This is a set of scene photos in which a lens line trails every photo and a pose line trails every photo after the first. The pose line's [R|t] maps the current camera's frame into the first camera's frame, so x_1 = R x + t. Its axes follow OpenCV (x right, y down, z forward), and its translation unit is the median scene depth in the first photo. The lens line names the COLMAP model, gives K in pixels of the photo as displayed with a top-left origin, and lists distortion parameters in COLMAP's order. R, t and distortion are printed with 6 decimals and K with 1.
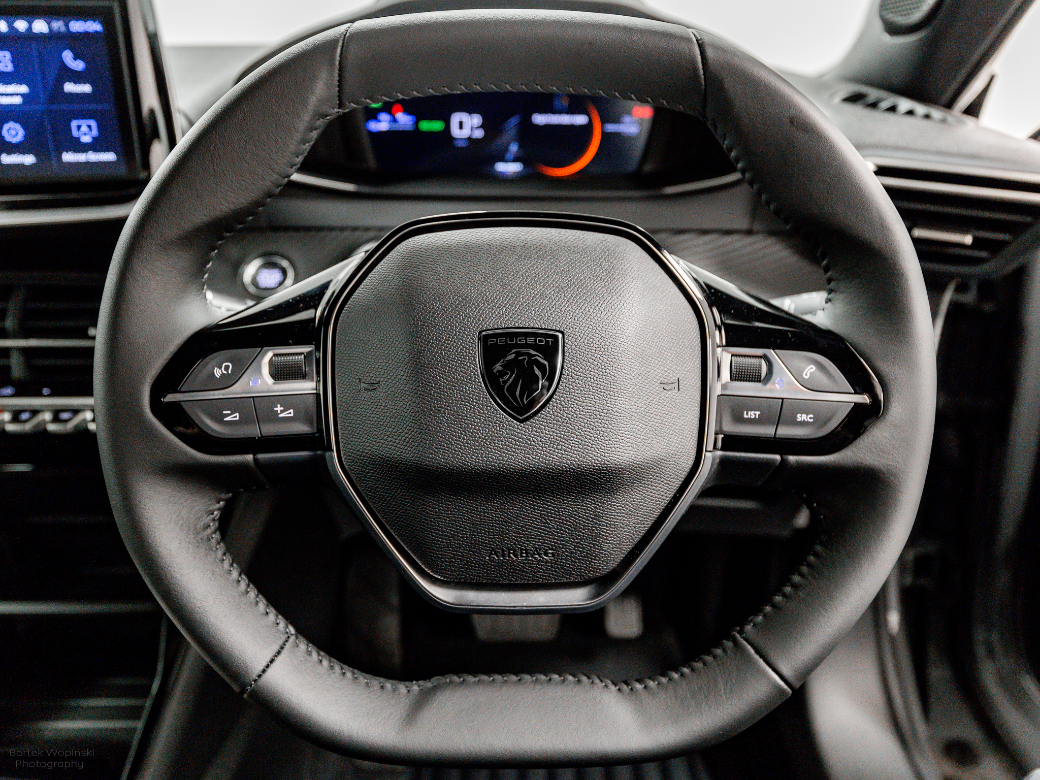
lens RADIAL K [[828.4, 0, 516.3], [0, 828.4, 395.9], [0, 0, 1]] dist [-0.009076, 0.002603]
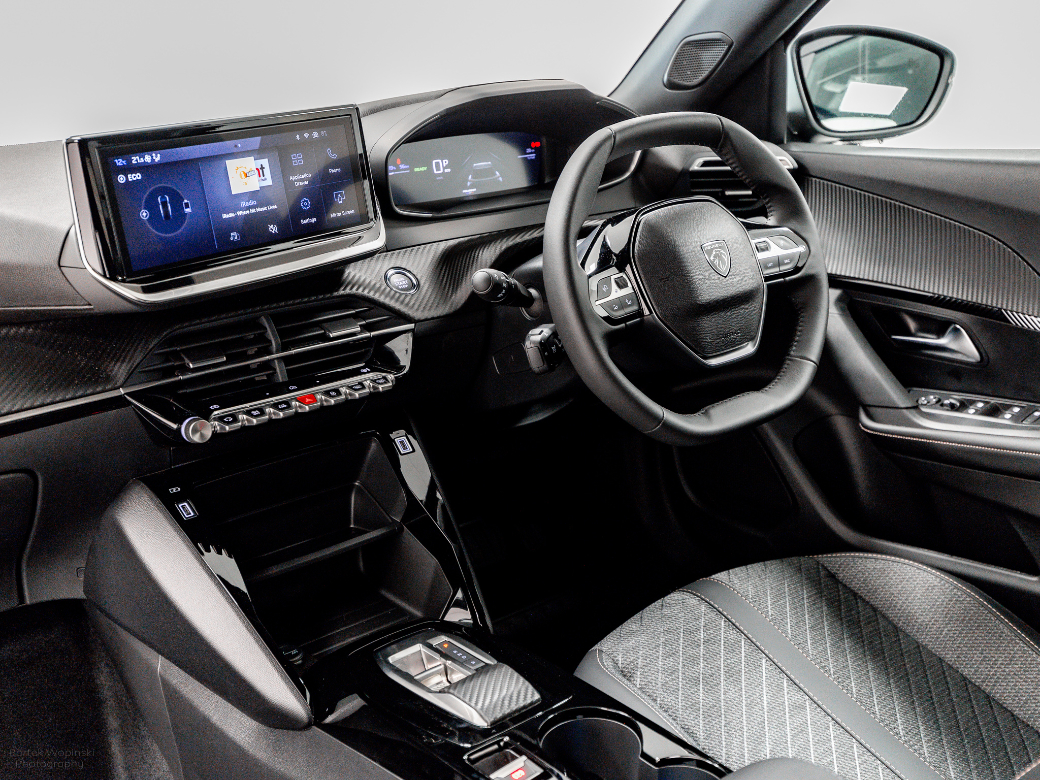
lens RADIAL K [[1108.8, 0, 517.0], [0, 1108.8, 386.9], [0, 0, 1]] dist [0.013911, 0.000000]
pose [[0.795594, -0.230283, 0.560356, -1.544750], [0.277873, 0.960618, 0.000250, 0.112389], [-0.538346, 0.155510, 0.828252, -0.854590]]
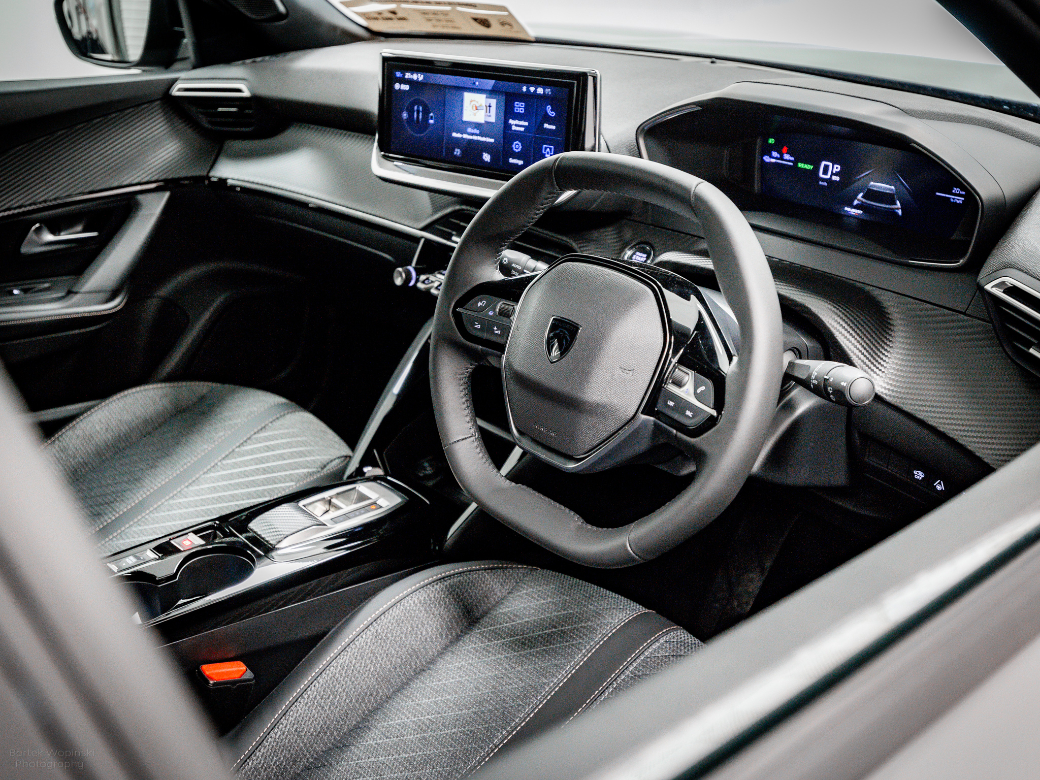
lens RADIAL K [[1108.8, 0, 519.0], [0, 1108.8, 391.8], [0, 0, 1]] dist [0.013911, 0.000000]
pose [[0.660956, 0.304590, -0.685830, 1.177046], [-0.278156, 0.948261, 0.153072, -0.190909], [0.696969, 0.089594, 0.711482, -0.628523]]
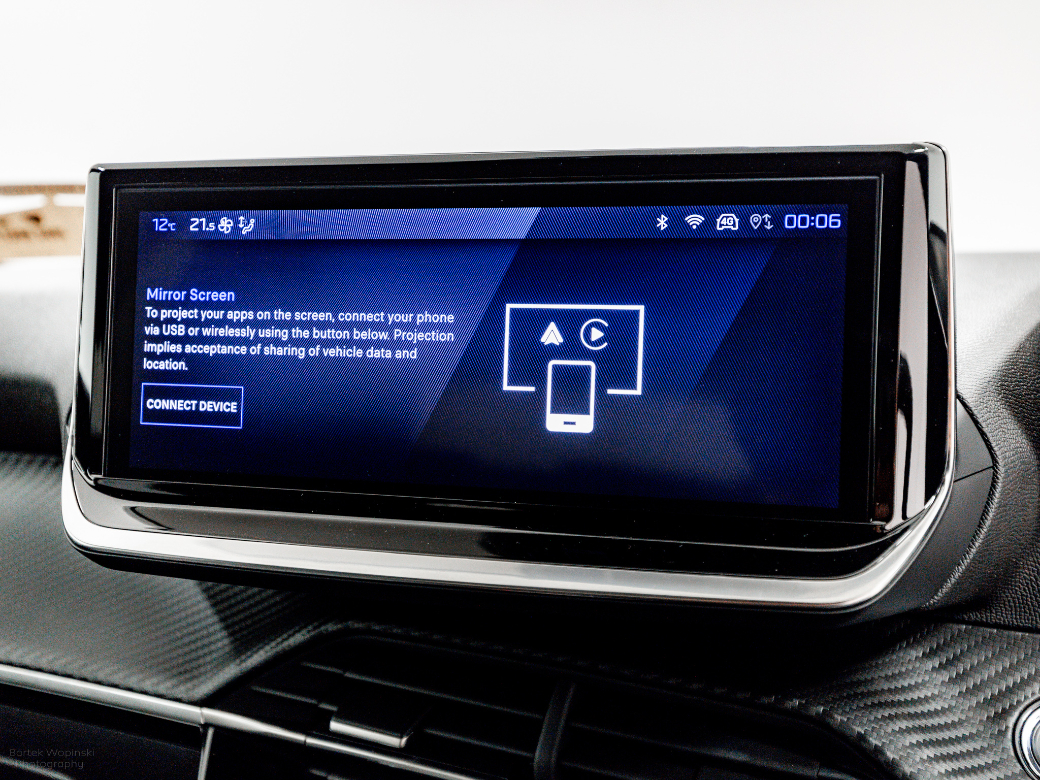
lens RADIAL K [[1108.8, 0, 523.7], [0, 1108.8, 385.9], [0, 0, 1]] dist [0.013911, 0.000000]
pose [[0.894293, 0.052742, -0.444364, -0.374051], [-0.178164, 0.952894, -0.245460, -0.154046], [0.410485, 0.298683, 0.861563, 0.374176]]
